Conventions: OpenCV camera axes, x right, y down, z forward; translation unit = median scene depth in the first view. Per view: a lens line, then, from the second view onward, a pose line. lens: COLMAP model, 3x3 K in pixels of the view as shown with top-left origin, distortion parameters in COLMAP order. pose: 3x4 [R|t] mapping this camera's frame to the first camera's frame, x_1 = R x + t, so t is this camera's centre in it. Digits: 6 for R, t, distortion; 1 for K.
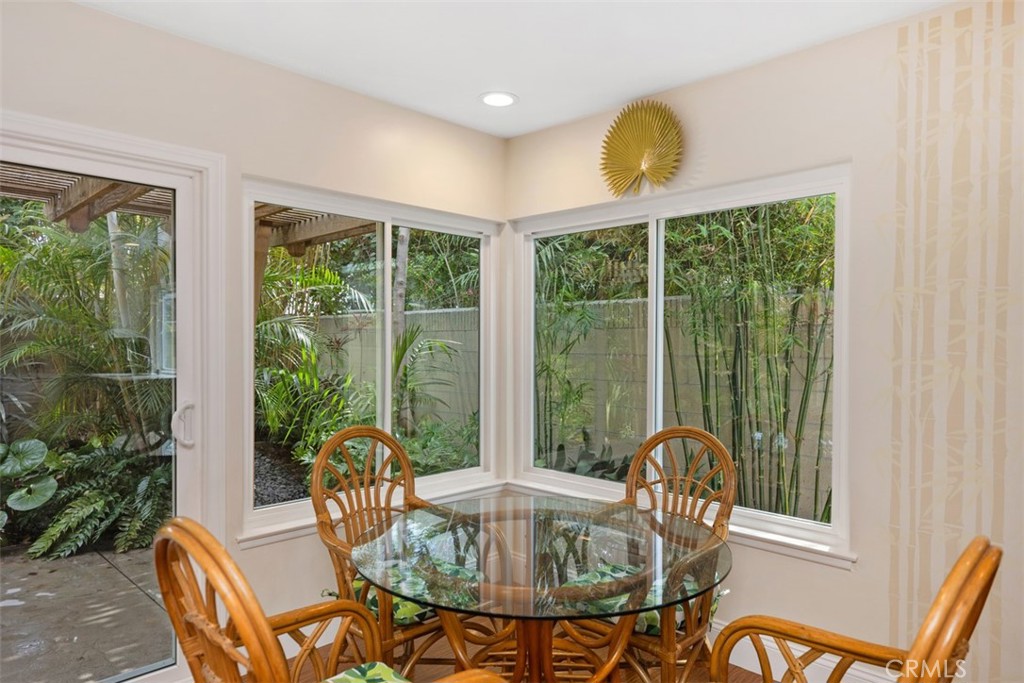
lens RADIAL K [[644.7, 0, 523.4], [0, 644.7, 354.7], [0, 0, 1]] dist [0.011128, 0.002068]
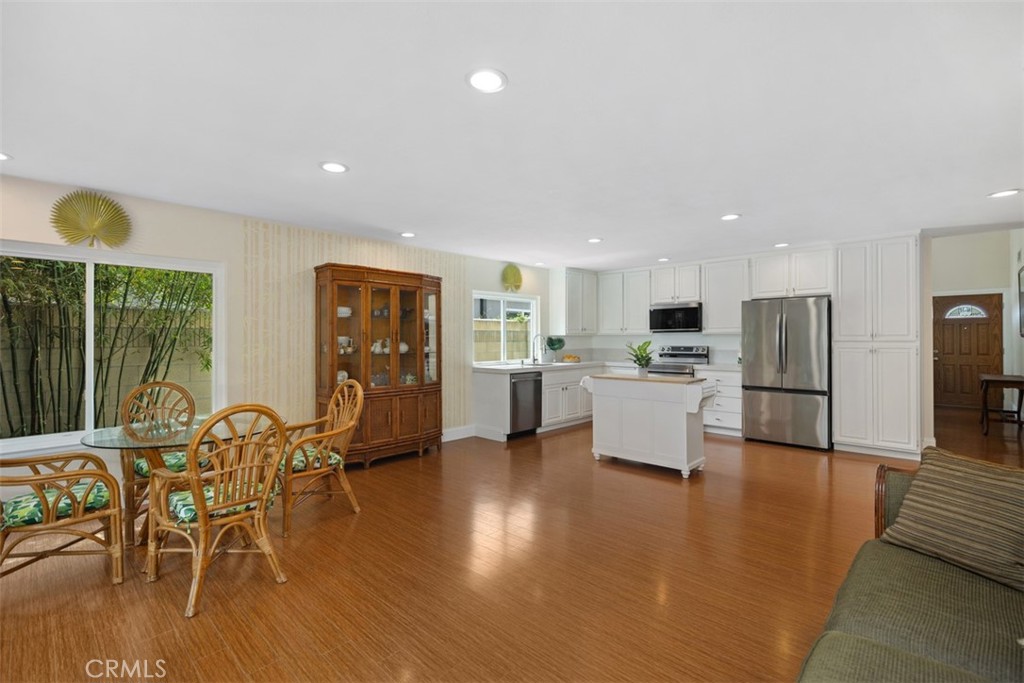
lens RADIAL K [[460.4, 0, 506.4], [0, 460.4, 337.9], [0, 0, 1]] dist [0.005144, 0.000762]
pose [[-0.000942, -0.002374, 0.999997, -1.021192], [0.021992, 0.999755, 0.002394, 0.001568], [-0.999758, 0.021994, -0.000889, -0.046833]]
